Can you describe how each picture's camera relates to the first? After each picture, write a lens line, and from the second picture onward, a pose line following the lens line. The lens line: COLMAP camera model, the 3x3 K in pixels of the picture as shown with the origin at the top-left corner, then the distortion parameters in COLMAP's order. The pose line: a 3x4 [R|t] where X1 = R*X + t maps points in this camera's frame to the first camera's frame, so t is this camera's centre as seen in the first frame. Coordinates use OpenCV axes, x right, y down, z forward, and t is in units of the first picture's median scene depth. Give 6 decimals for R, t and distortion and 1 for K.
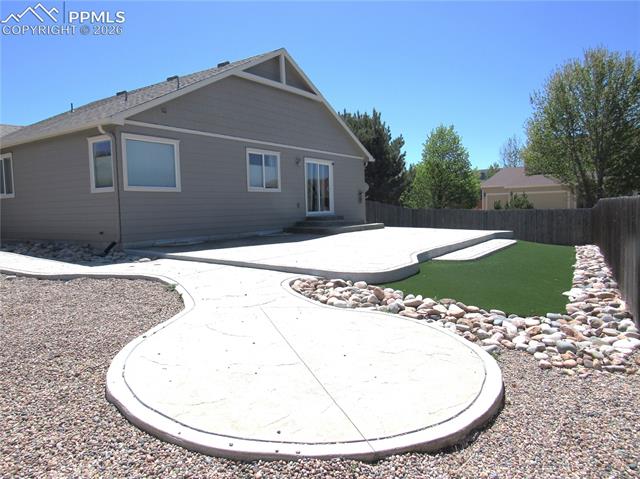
lens RADIAL K [[462.1, 0, 319.8], [0, 462.1, 239.9], [0, 0, 1]] dist [-0.018996, 0.012585]
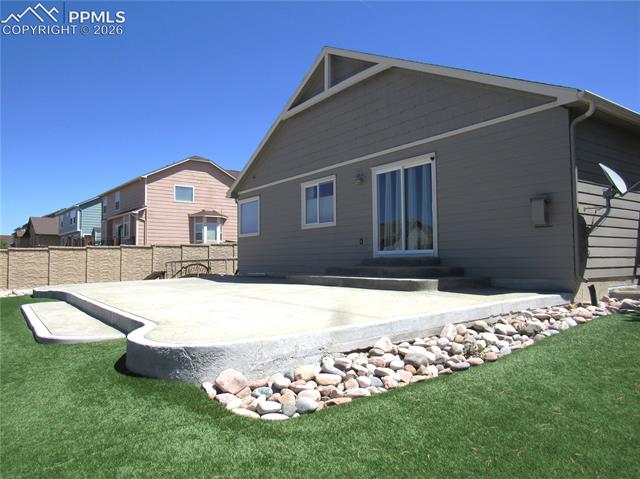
lens RADIAL K [[462.1, 0, 320.6], [0, 462.1, 239.3], [0, 0, 1]] dist [-0.018996, 0.012585]
pose [[-0.353575, -0.006563, -0.935383, 0.679617], [-0.039340, 0.999195, 0.007860, -0.088927], [0.934578, 0.039577, -0.353549, 1.304965]]
